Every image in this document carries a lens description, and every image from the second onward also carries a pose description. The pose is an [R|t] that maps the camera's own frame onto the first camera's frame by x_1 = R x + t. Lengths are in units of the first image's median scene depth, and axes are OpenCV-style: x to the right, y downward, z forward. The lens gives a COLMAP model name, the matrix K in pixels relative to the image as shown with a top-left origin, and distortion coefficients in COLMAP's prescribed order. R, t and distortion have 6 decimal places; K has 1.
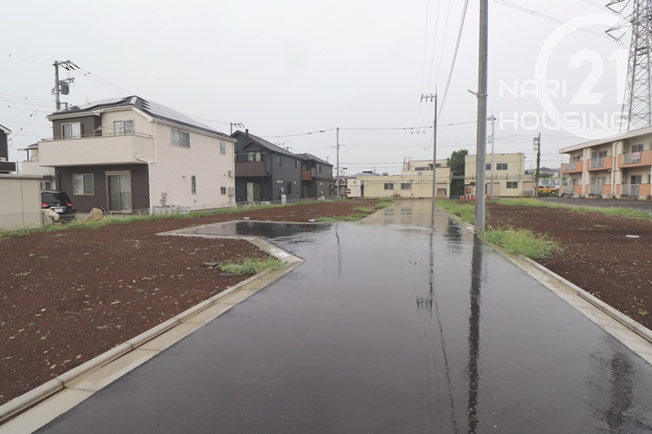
lens RADIAL K [[309.7, 0, 322.1], [0, 309.7, 216.3], [0, 0, 1]] dist [-0.000379, -0.012699]
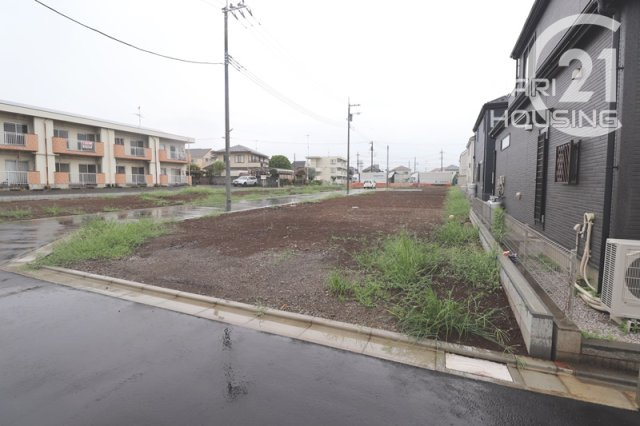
lens RADIAL K [[304.0, 0, 317.3], [0, 304.0, 205.6], [0, 0, 1]] dist [-0.000379, -0.012699]
pose [[-0.994431, -0.006496, 0.105190, 0.159087], [0.010549, 0.986951, 0.160675, -0.142431], [-0.104861, 0.160890, -0.981386, 1.820585]]
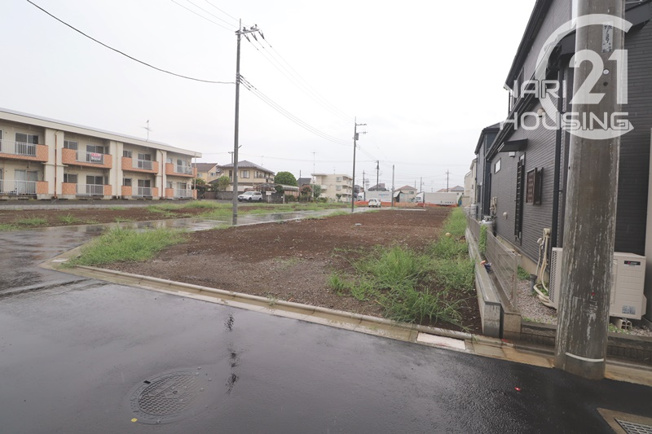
lens RADIAL K [[309.7, 0, 324.0], [0, 309.7, 211.2], [0, 0, 1]] dist [-0.000379, -0.012699]
pose [[-0.994695, -0.027465, 0.099135, 0.155916], [-0.015320, 0.992503, 0.121255, -0.143531], [-0.101722, 0.119093, -0.987659, 1.848304]]
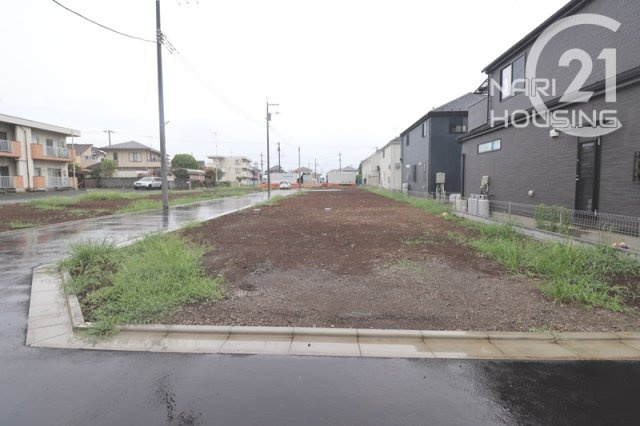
lens RADIAL K [[304.0, 0, 317.3], [0, 304.0, 205.3], [0, 0, 1]] dist [-0.000379, -0.012699]
pose [[-0.971610, 0.028823, -0.234826, 0.283187], [-0.008824, 0.987446, 0.157709, -0.141112], [0.236424, 0.155304, -0.959158, 1.785495]]
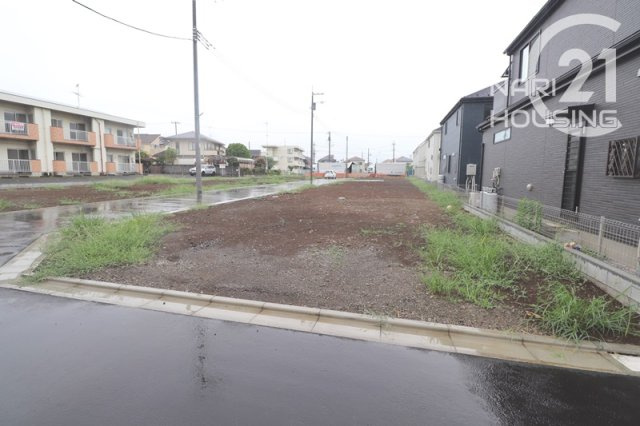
lens RADIAL K [[304.0, 0, 317.2], [0, 304.0, 207.5], [0, 0, 1]] dist [-0.000379, -0.012699]
pose [[-0.998596, -0.001062, -0.052963, 0.216820], [-0.011616, 0.979857, 0.199362, -0.141569], [0.051685, 0.199697, -0.978494, 1.806737]]
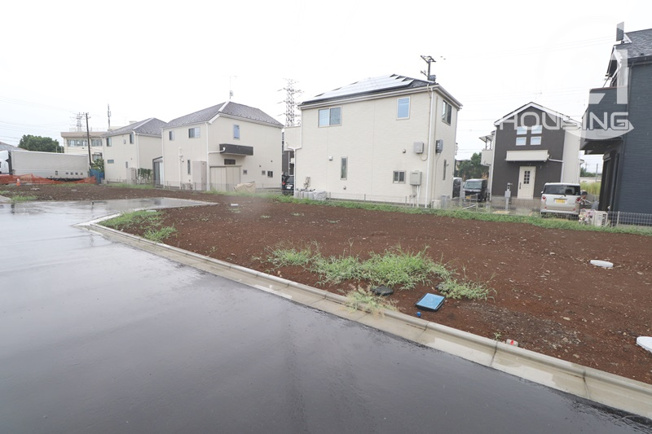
lens RADIAL K [[309.7, 0, 323.8], [0, 309.7, 210.2], [0, 0, 1]] dist [-0.000379, -0.012699]
pose [[-0.325319, 0.093293, -0.940991, 0.255002], [-0.102879, 0.985722, 0.133296, -0.063091], [0.939991, 0.140172, -0.311076, 0.800872]]
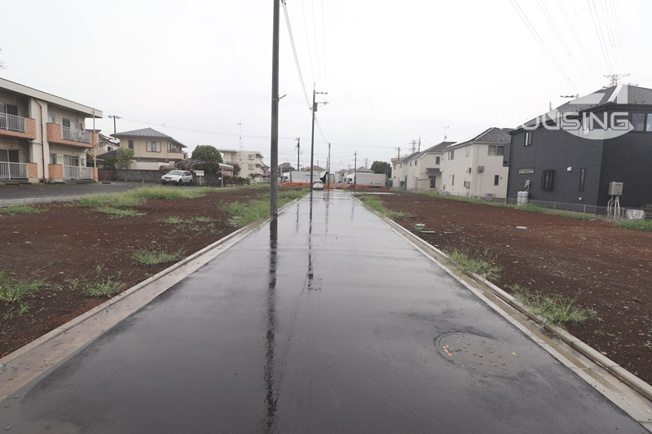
lens RADIAL K [[309.7, 0, 323.3], [0, 309.7, 211.4], [0, 0, 1]] dist [-0.000379, -0.012699]
pose [[-0.961083, 0.000380, -0.276258, 0.475315], [-0.050196, 0.983113, 0.175981, -0.127604], [0.271660, 0.183000, -0.944834, 1.589352]]
